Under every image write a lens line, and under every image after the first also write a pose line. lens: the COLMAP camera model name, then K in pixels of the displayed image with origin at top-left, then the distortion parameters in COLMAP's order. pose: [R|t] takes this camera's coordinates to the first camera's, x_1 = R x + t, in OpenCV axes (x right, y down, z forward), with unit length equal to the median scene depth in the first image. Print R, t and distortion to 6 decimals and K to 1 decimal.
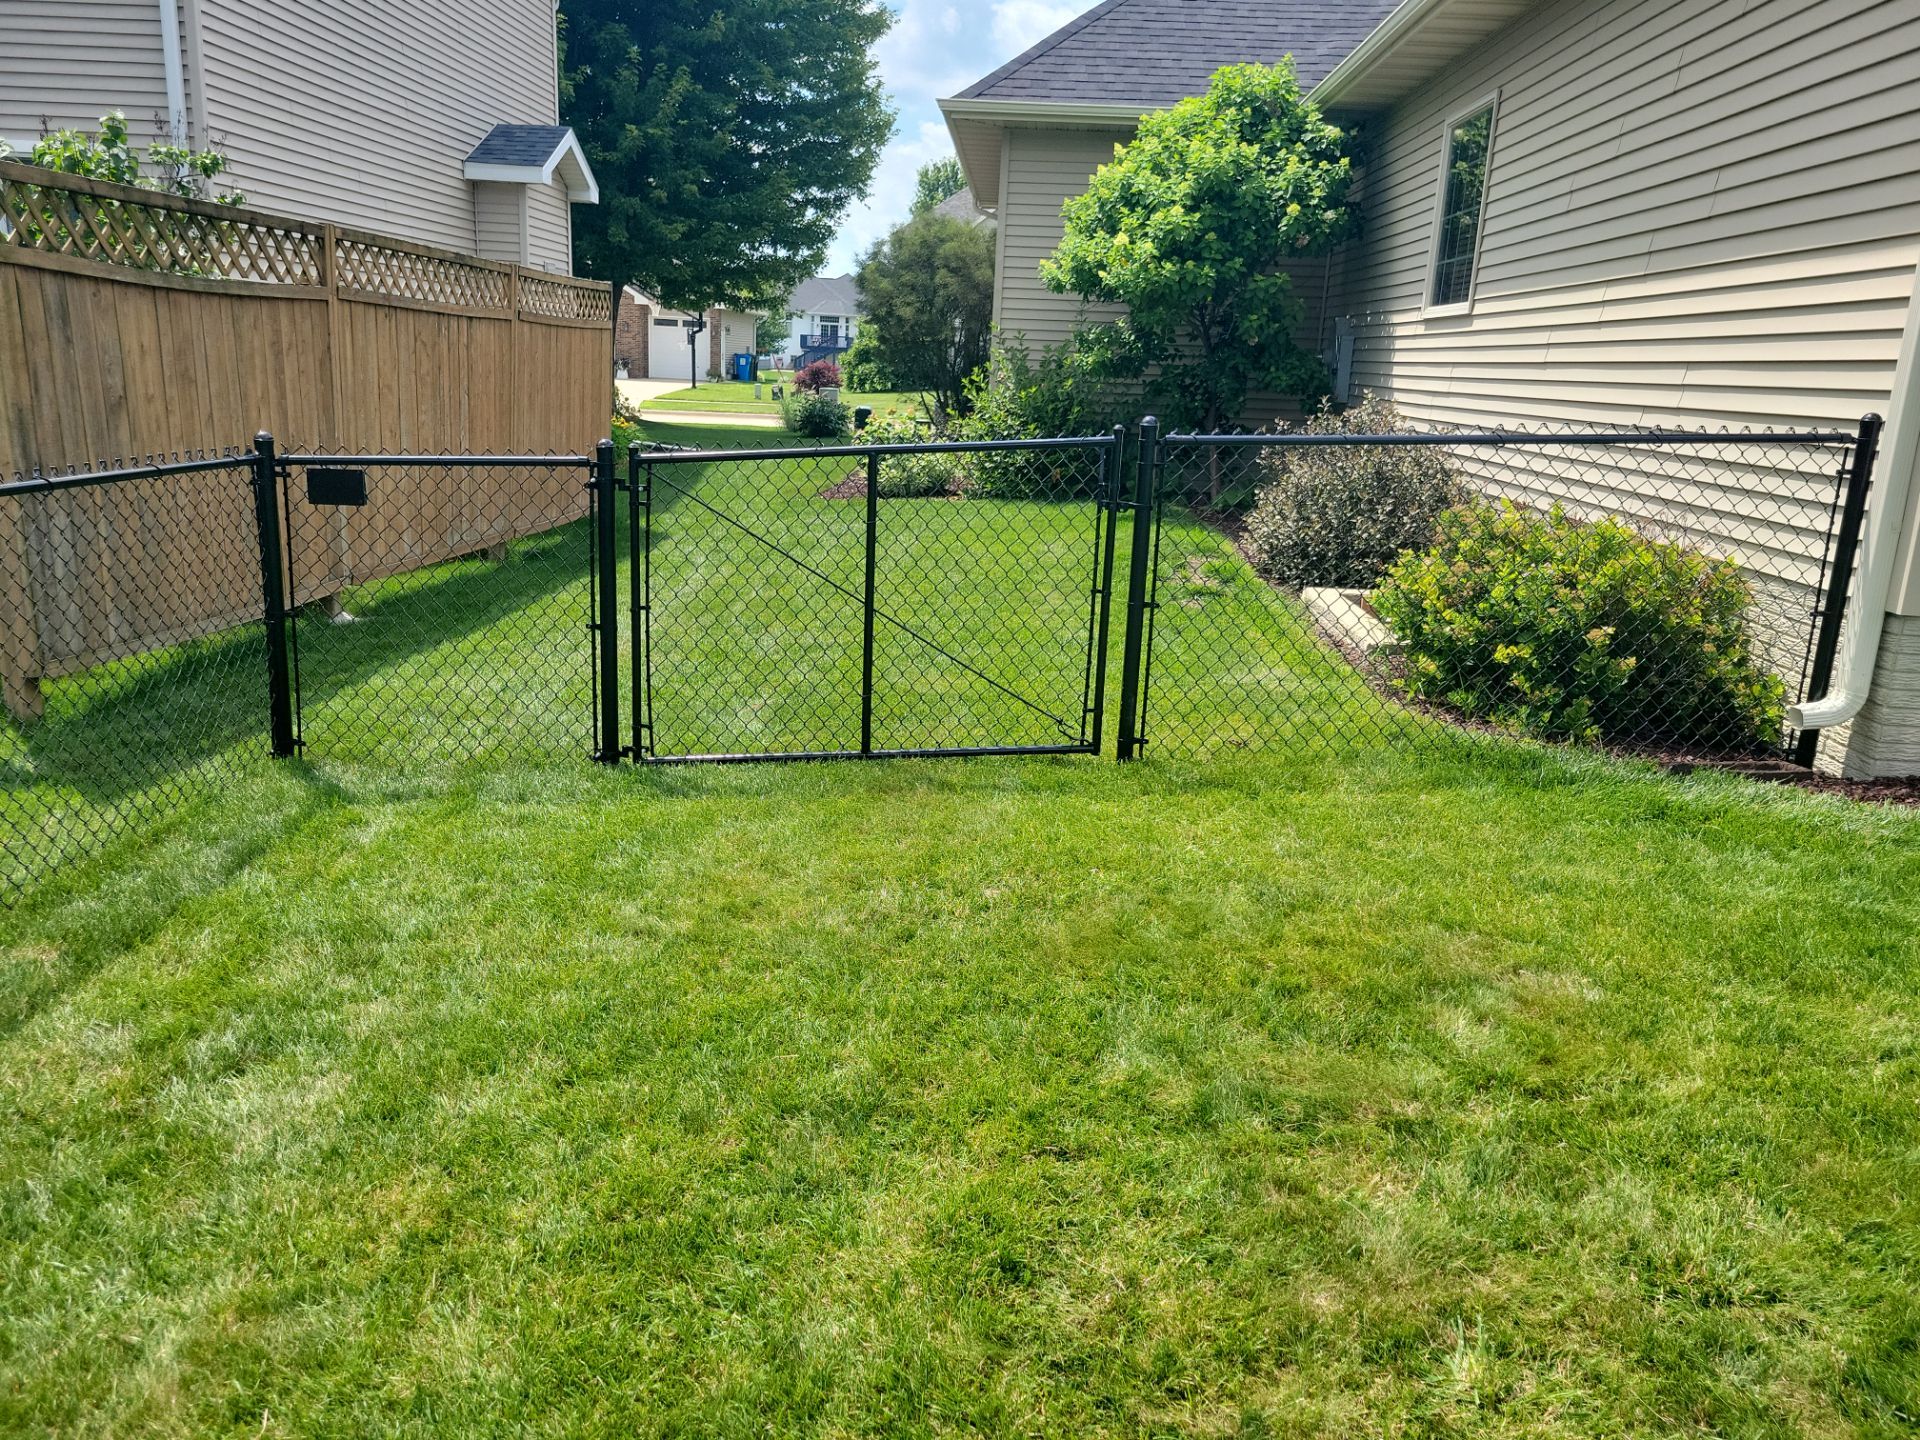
lens RADIAL K [[1416.1, 0, 969.9], [0, 1416.1, 703.1], [0, 0, 1]] dist [0.046157, -0.019553]
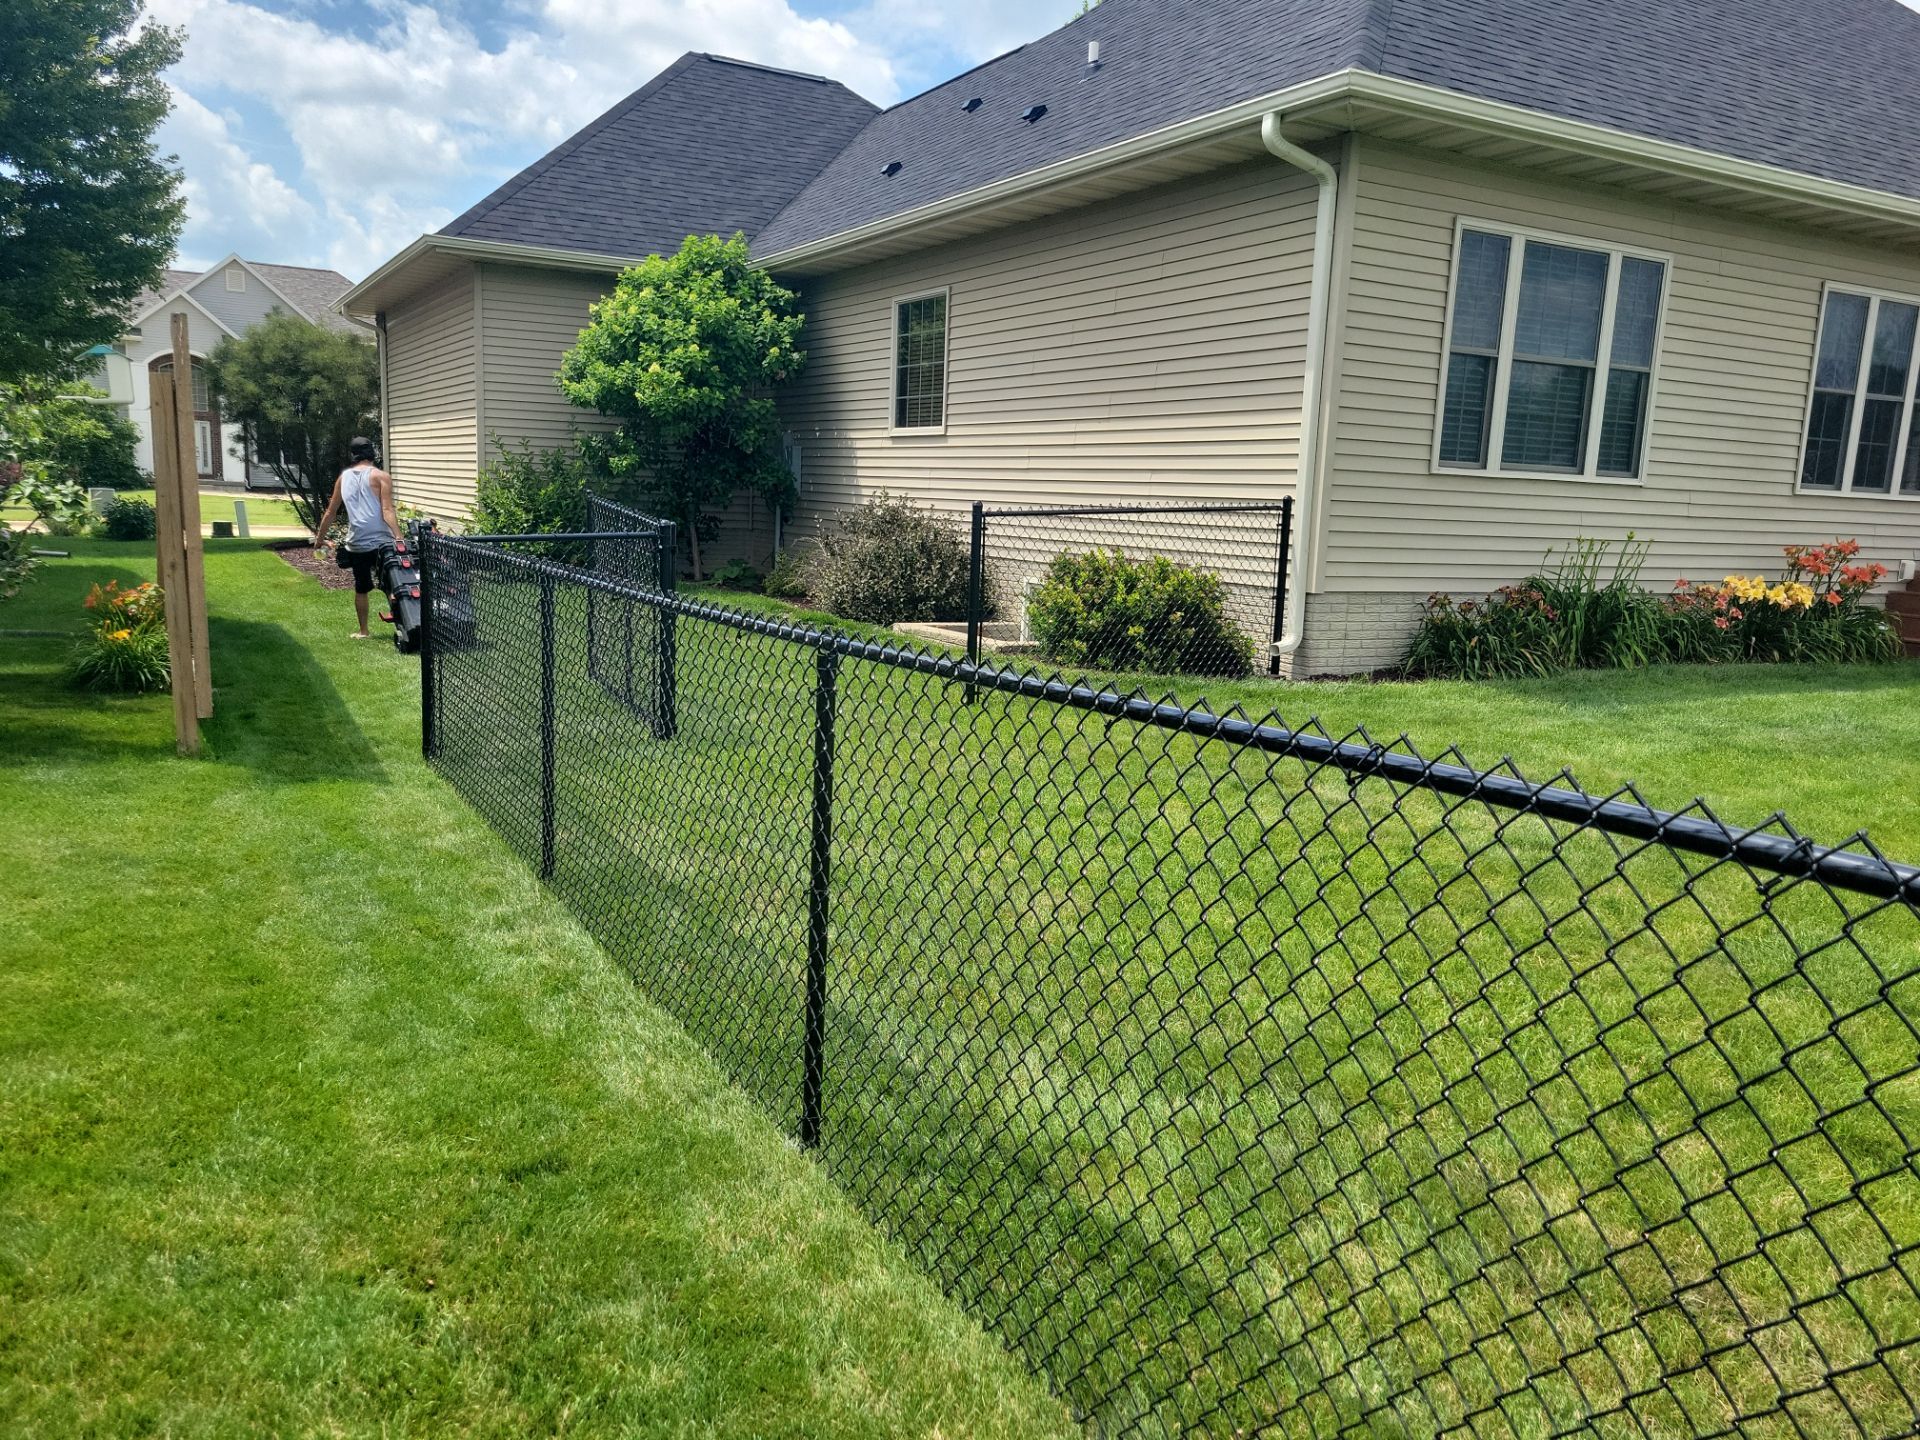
lens RADIAL K [[1410.3, 0, 960.0], [0, 1410.3, 720.0], [0, 0, 1]] dist [-0.000658, -0.002231]
pose [[0.860546, -0.085523, 0.502142, -0.339232], [0.114011, 0.993133, -0.026240, 0.046720], [-0.496449, 0.079831, 0.864387, -0.191253]]
